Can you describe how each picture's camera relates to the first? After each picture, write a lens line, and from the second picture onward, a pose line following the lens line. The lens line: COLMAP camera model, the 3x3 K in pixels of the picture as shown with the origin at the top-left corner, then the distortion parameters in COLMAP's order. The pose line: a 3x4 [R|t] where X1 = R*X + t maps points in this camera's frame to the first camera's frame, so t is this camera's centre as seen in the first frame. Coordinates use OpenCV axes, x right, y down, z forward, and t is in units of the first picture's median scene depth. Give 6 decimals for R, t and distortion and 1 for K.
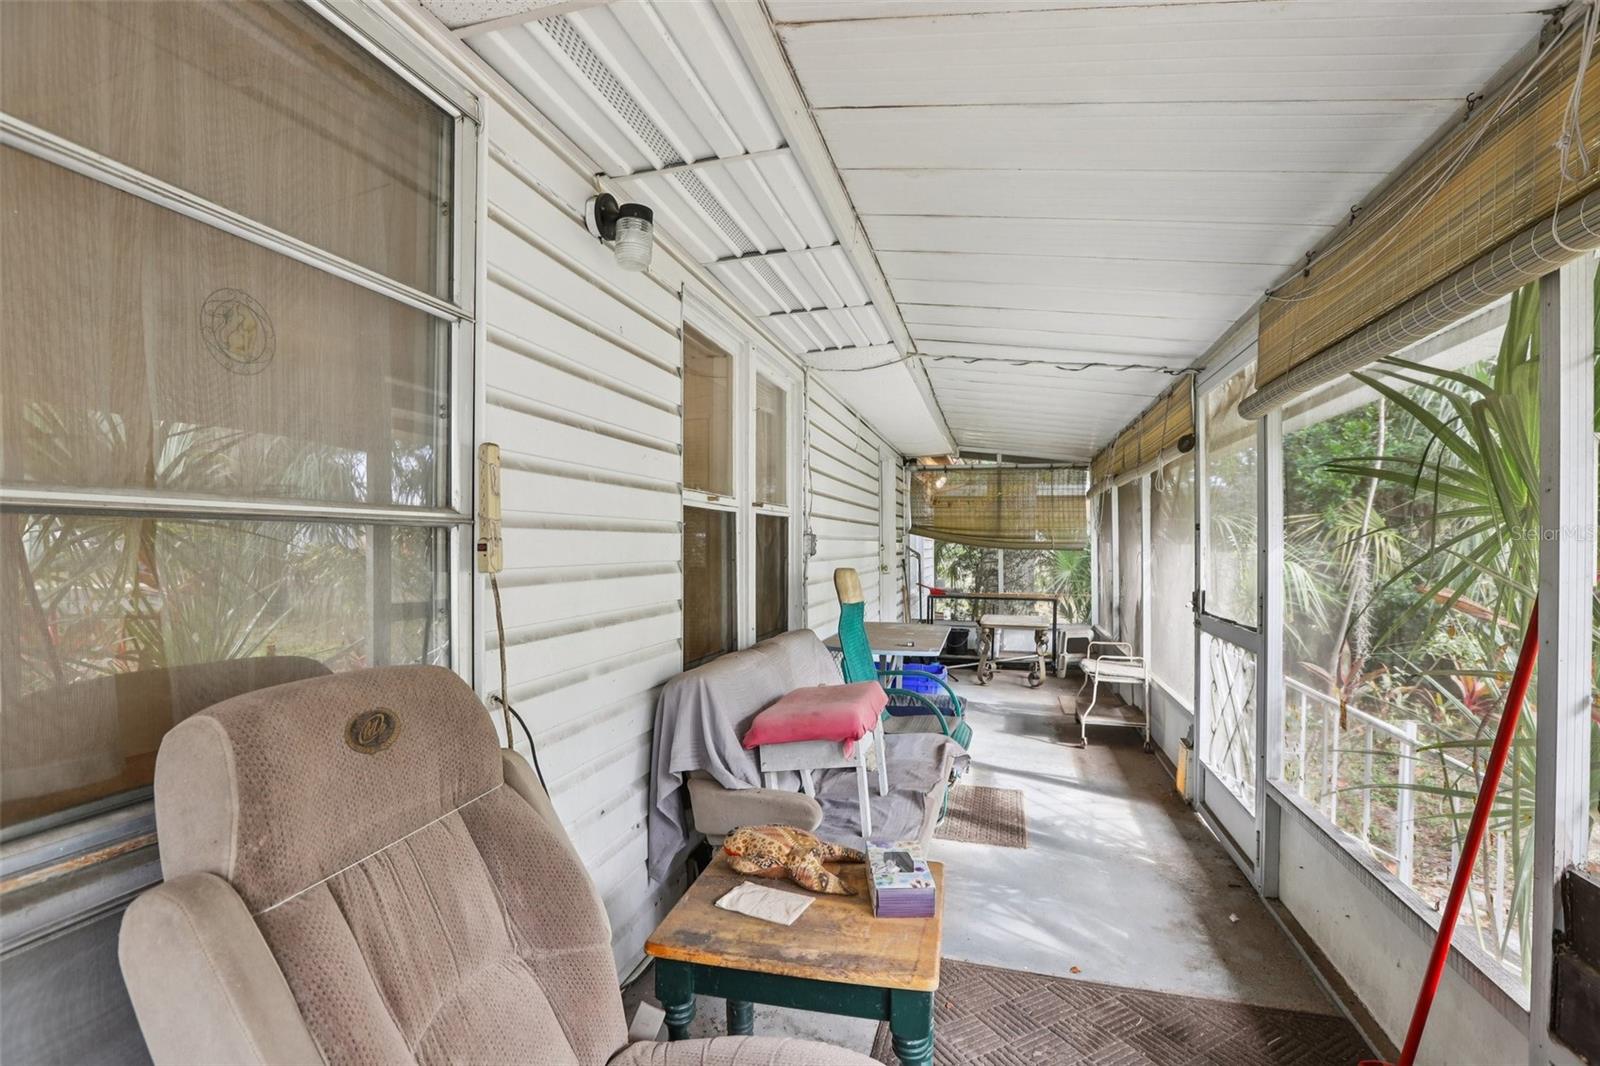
lens RADIAL K [[729.7, 0, 800.6], [0, 729.7, 546.9], [0, 0, 1]] dist [-0.047510, 0.015930]
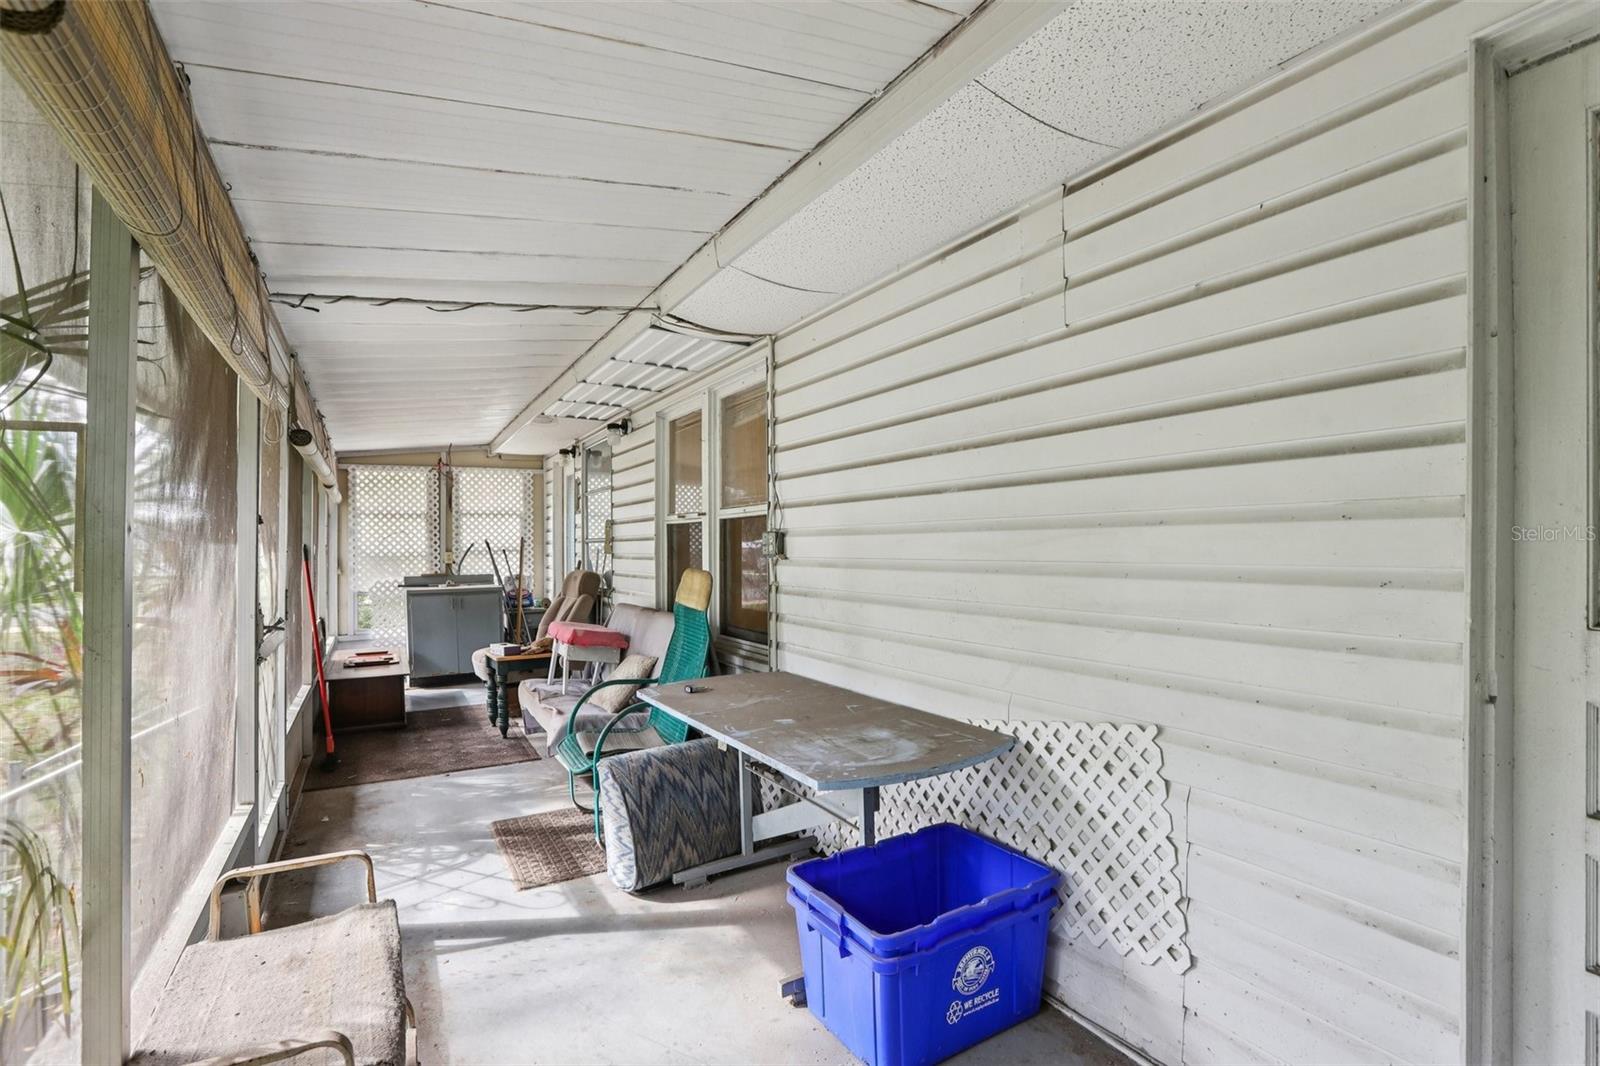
lens RADIAL K [[729.7, 0, 800.6], [0, 729.7, 546.9], [0, 0, 1]] dist [-0.047510, 0.015930]
pose [[-0.692623, -0.005137, -0.721281, 0.710378], [-0.003004, 0.999987, -0.004238, 0.000760], [0.721293, -0.000769, -0.692630, 1.913774]]
